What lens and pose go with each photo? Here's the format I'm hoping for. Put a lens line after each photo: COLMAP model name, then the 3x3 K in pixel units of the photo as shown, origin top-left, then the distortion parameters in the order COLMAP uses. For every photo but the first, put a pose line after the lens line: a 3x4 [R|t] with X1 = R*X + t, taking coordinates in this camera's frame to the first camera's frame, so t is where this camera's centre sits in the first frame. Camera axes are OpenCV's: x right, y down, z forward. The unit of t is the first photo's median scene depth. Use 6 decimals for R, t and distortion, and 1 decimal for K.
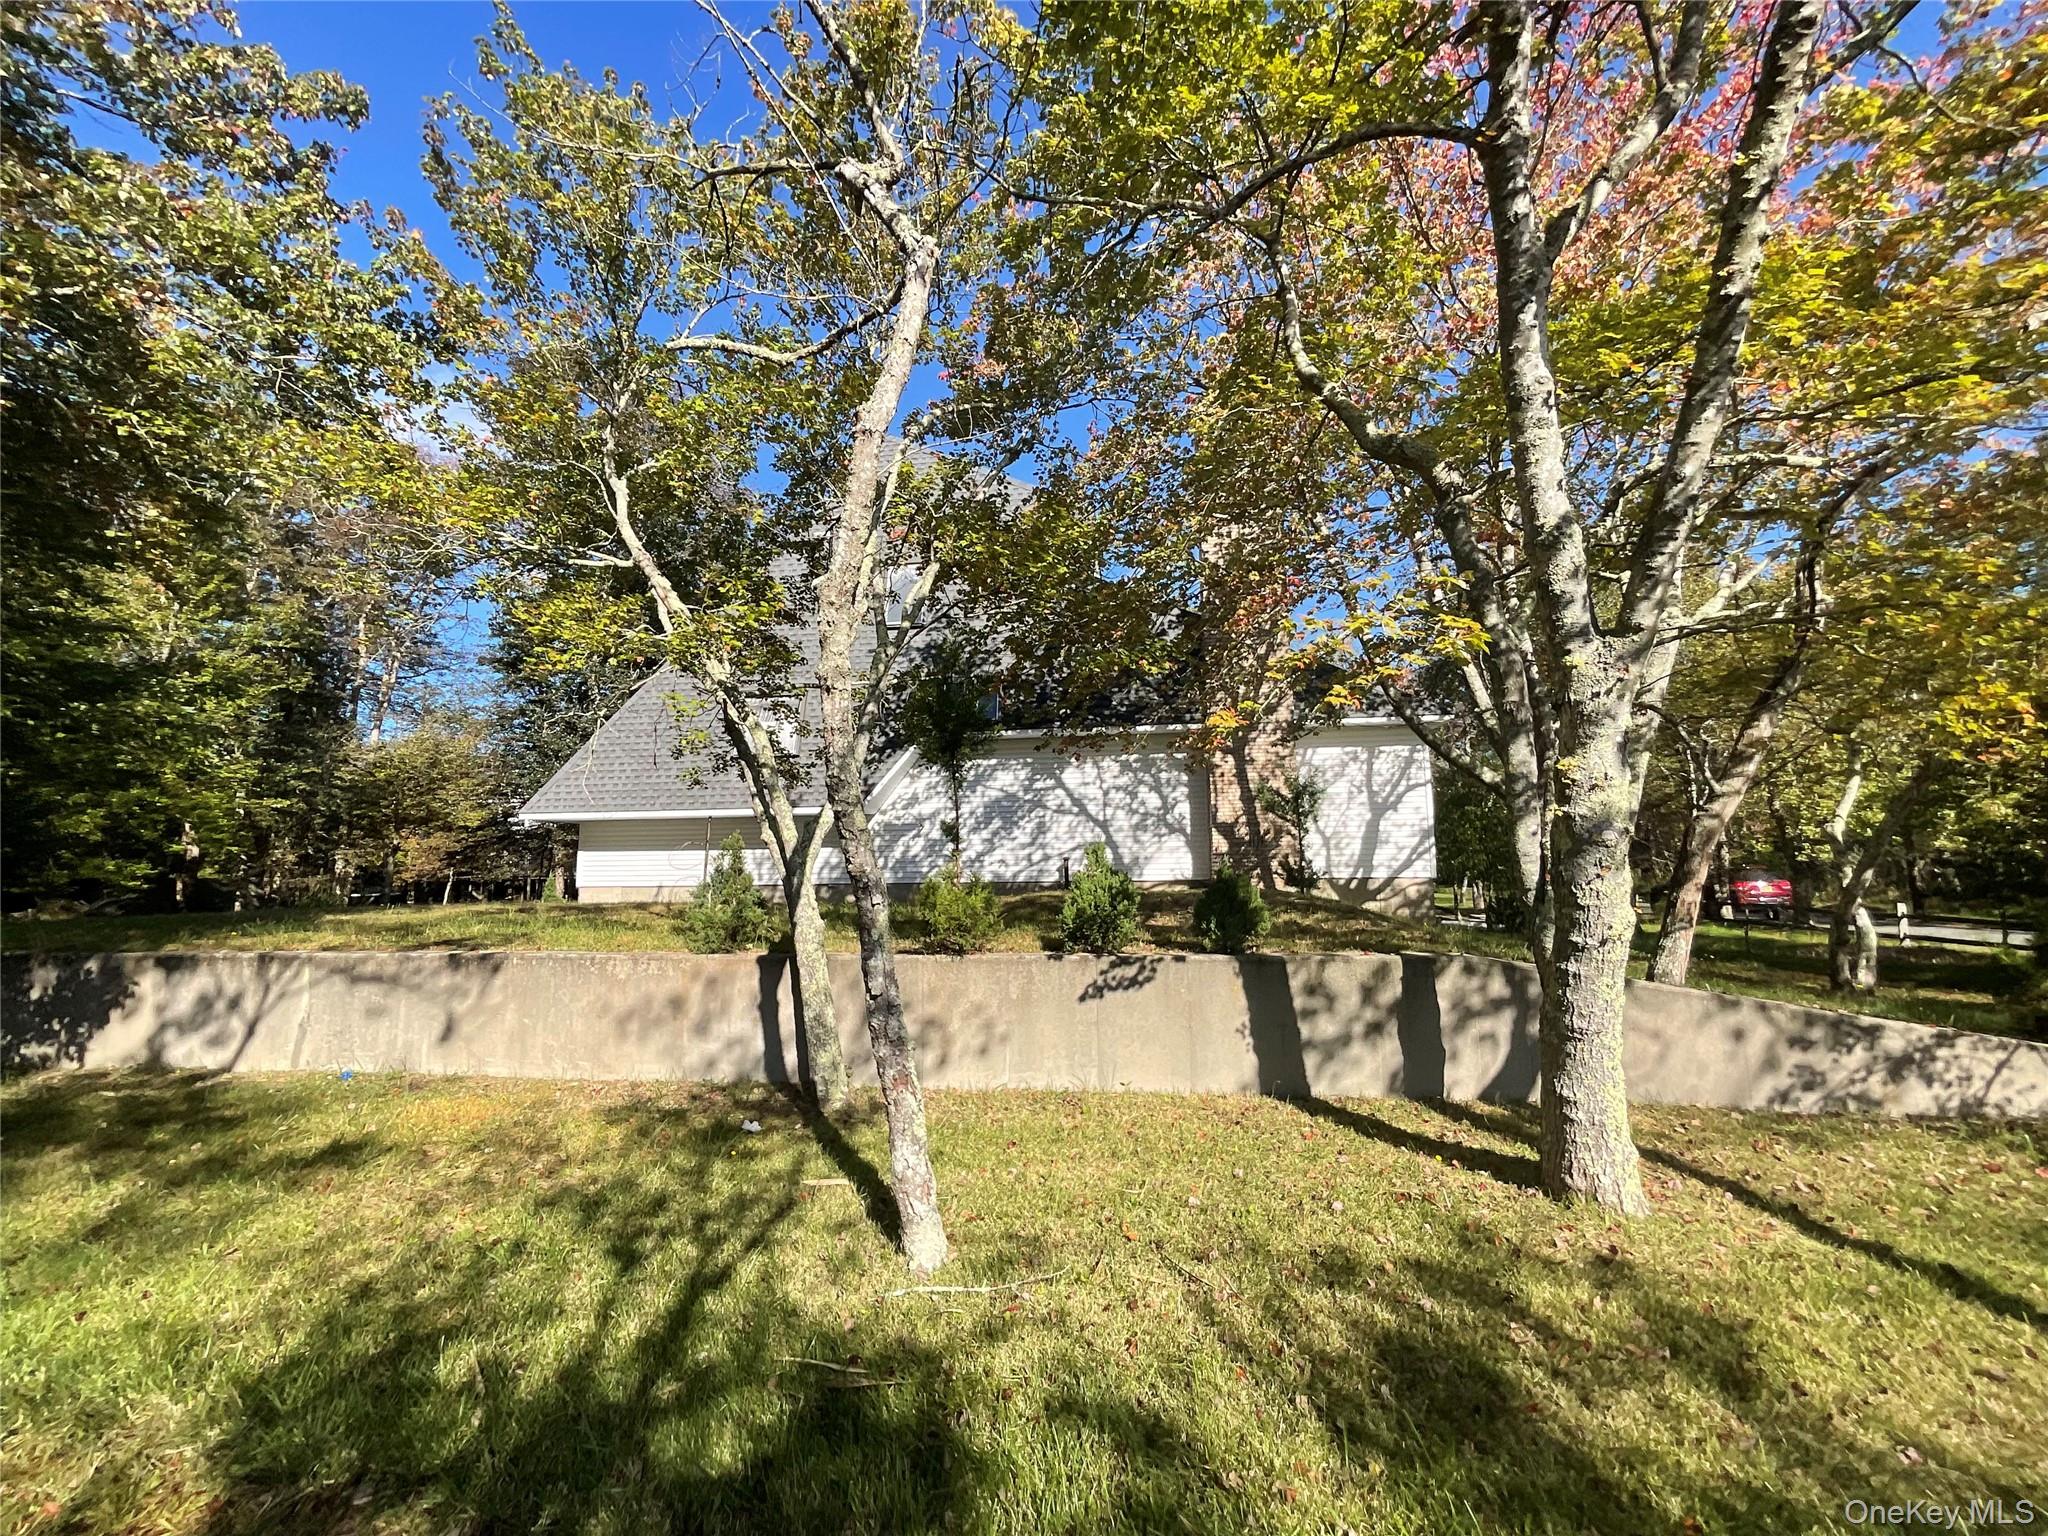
lens RADIAL K [[821.5, 0, 1024.9], [0, 821.5, 769.5], [0, 0, 1]] dist [0.002524, 0.000106]
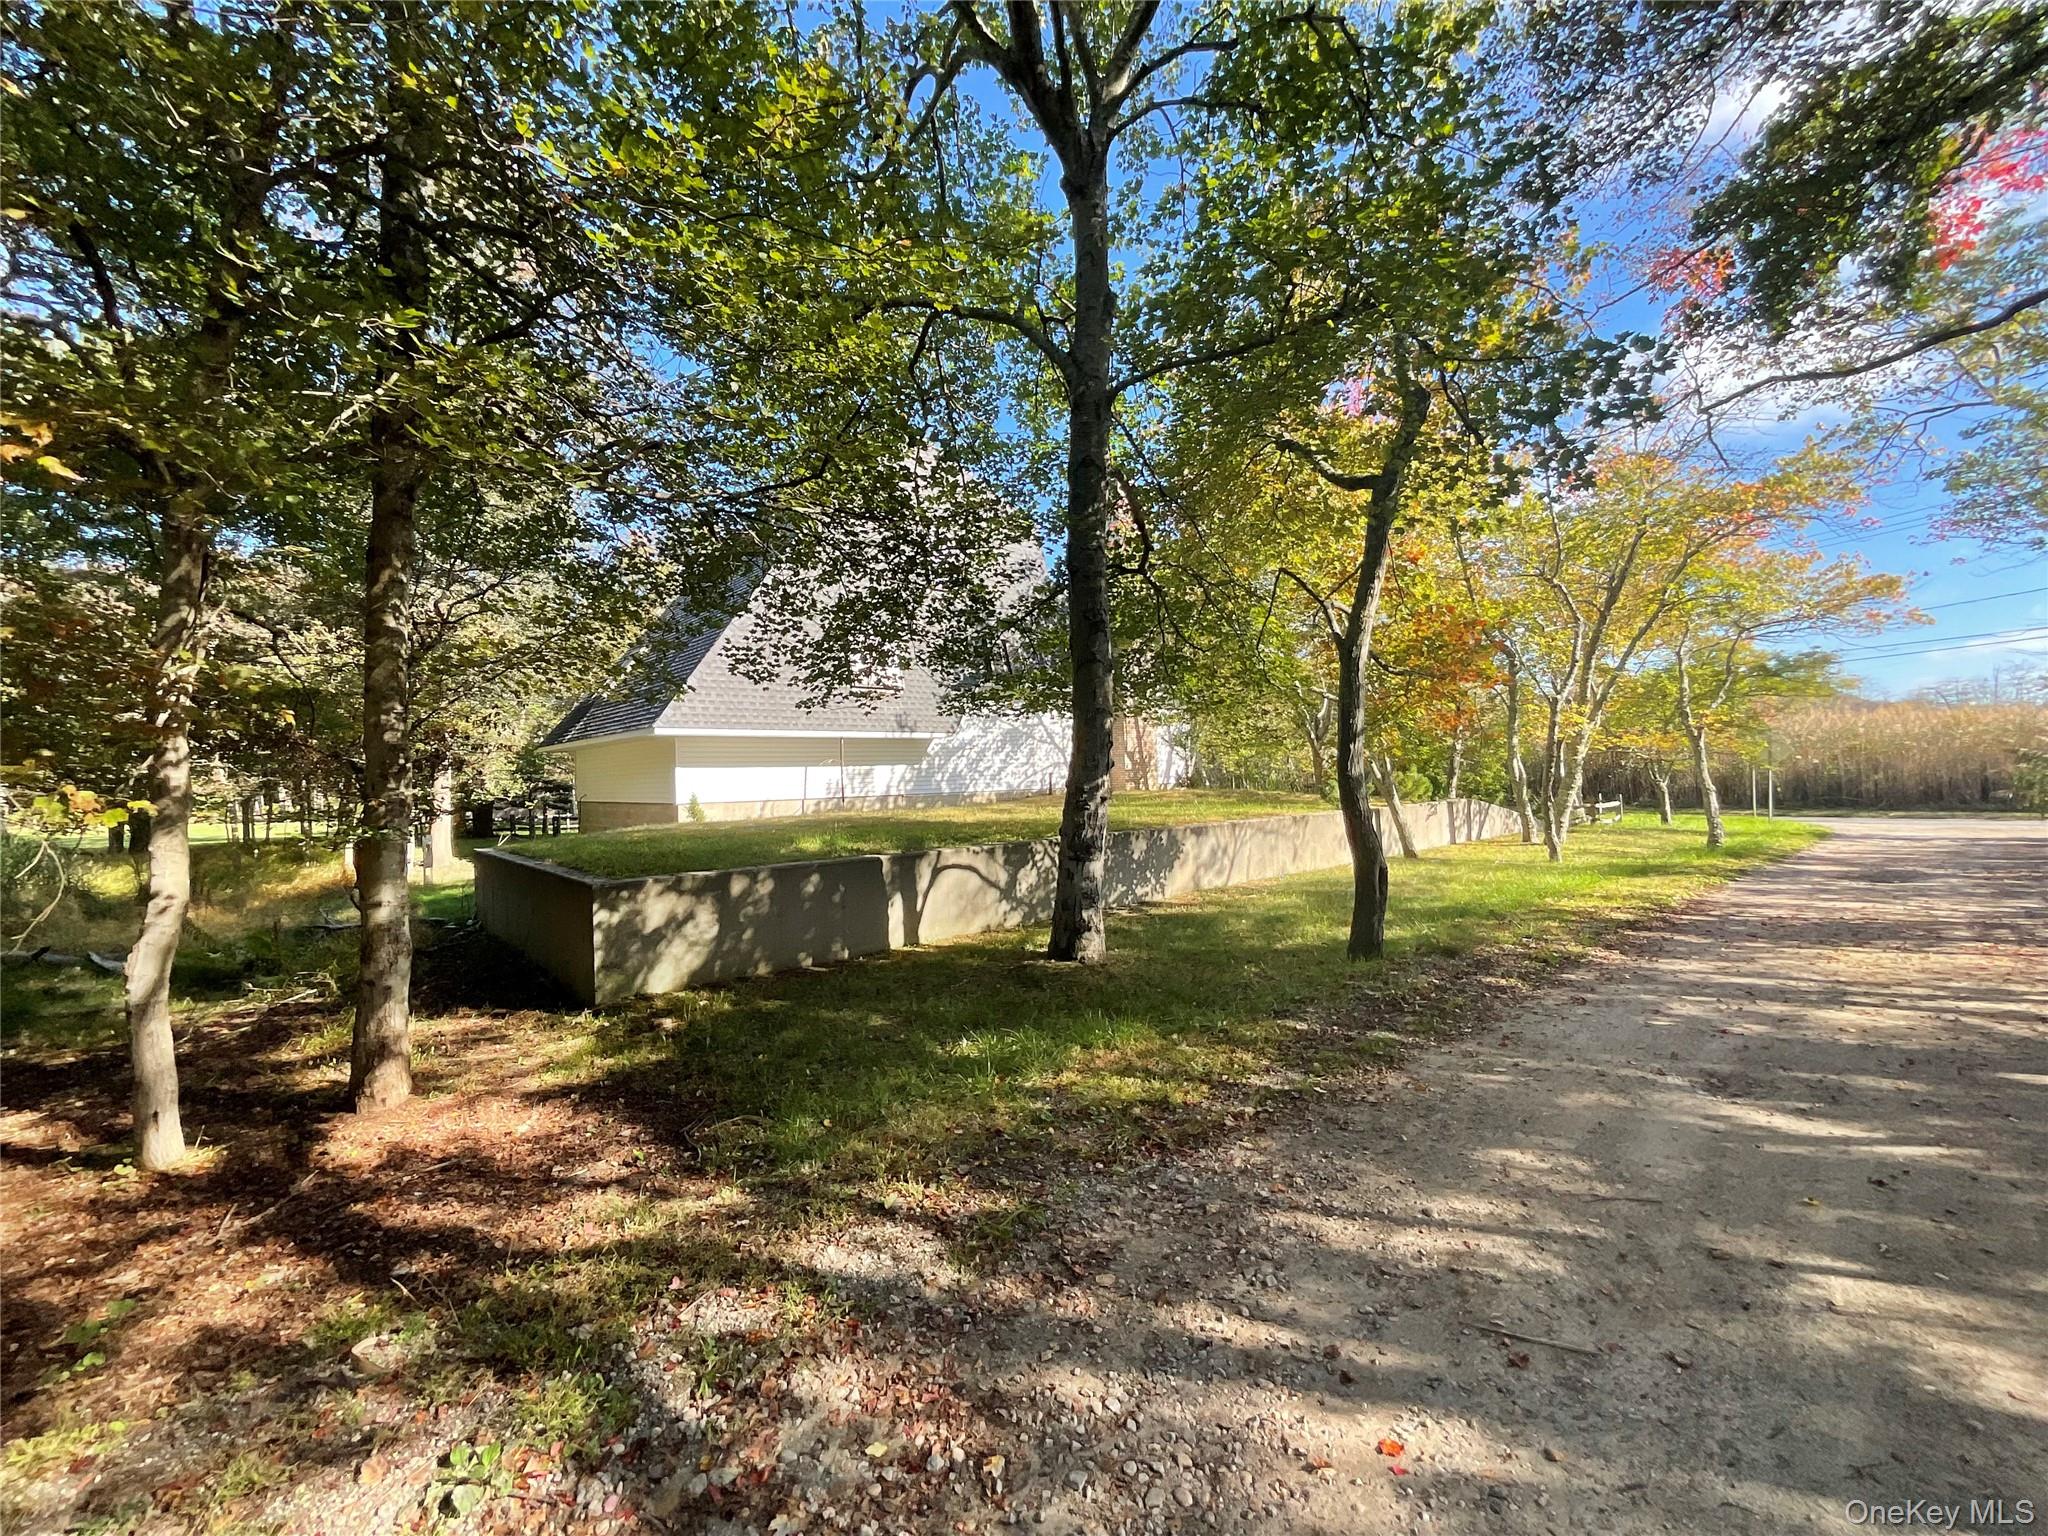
lens RADIAL K [[821.5, 0, 1014.4], [0, 821.5, 768.1], [0, 0, 1]] dist [0.002524, 0.000106]
pose [[0.684917, 0.002816, 0.728616, -1.174338], [-0.074125, 0.995074, 0.065834, 0.009064], [-0.724841, -0.099099, 0.681751, 0.057647]]
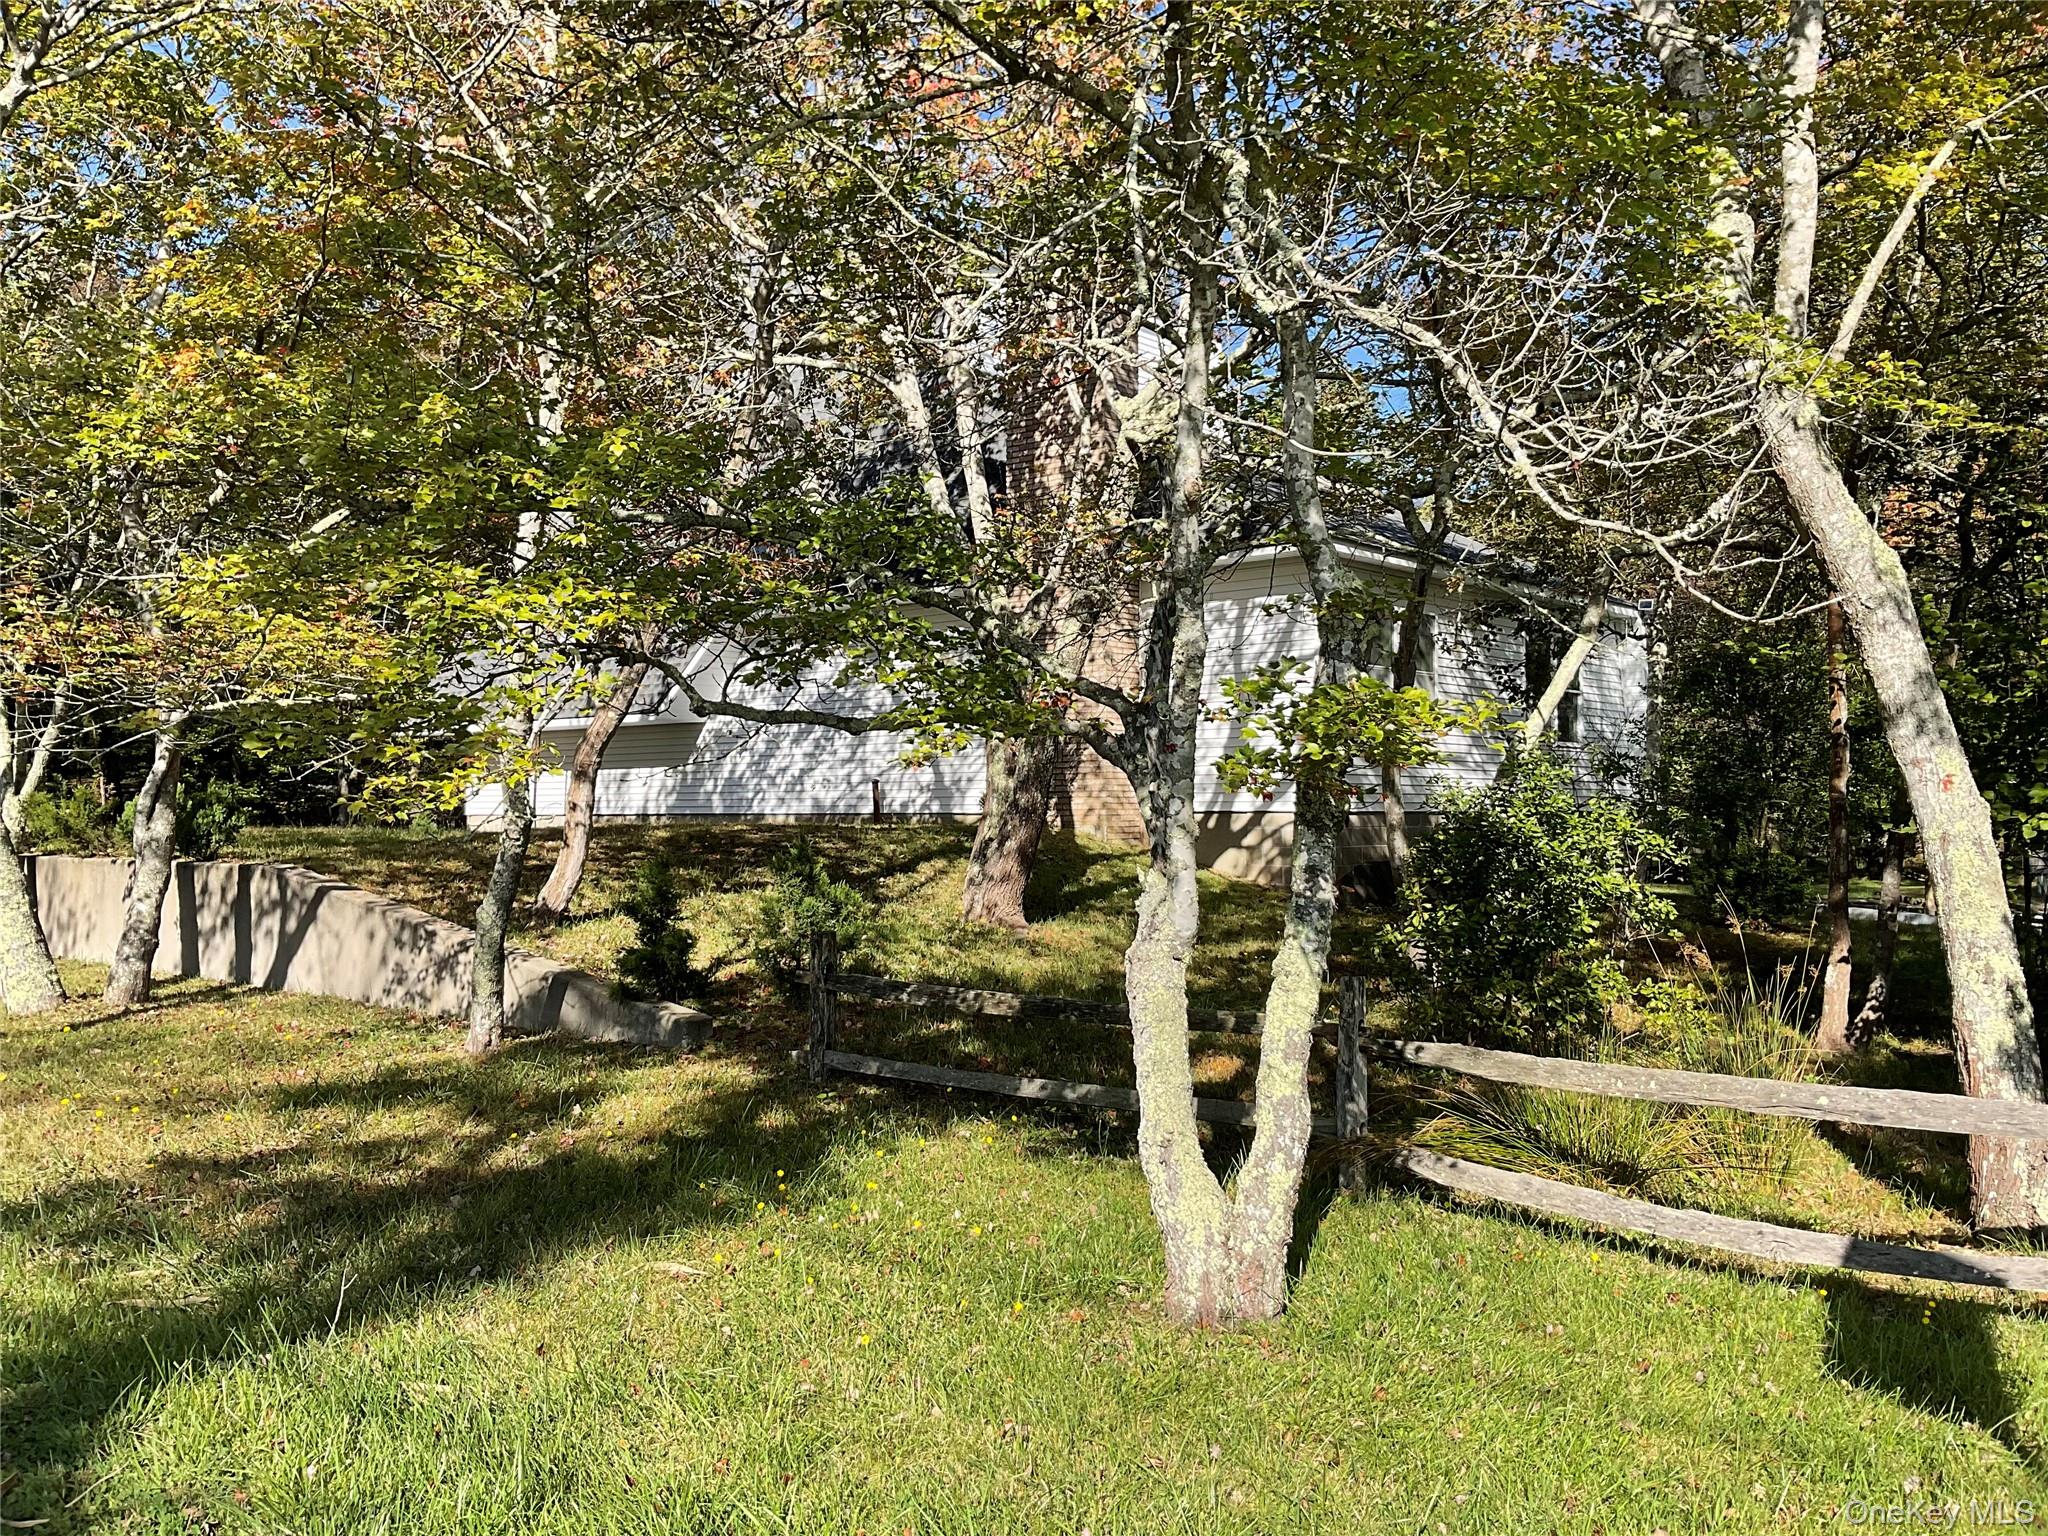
lens RADIAL K [[1718.3, 0, 1022.2], [0, 1718.3, 768.9], [0, 0, 1]] dist [0.011164, -0.019532]
pose [[0.852871, -0.002224, -0.522117, 0.959393], [0.055086, 0.994793, 0.085745, -0.019634], [0.519207, -0.101891, 0.848553, -0.174145]]
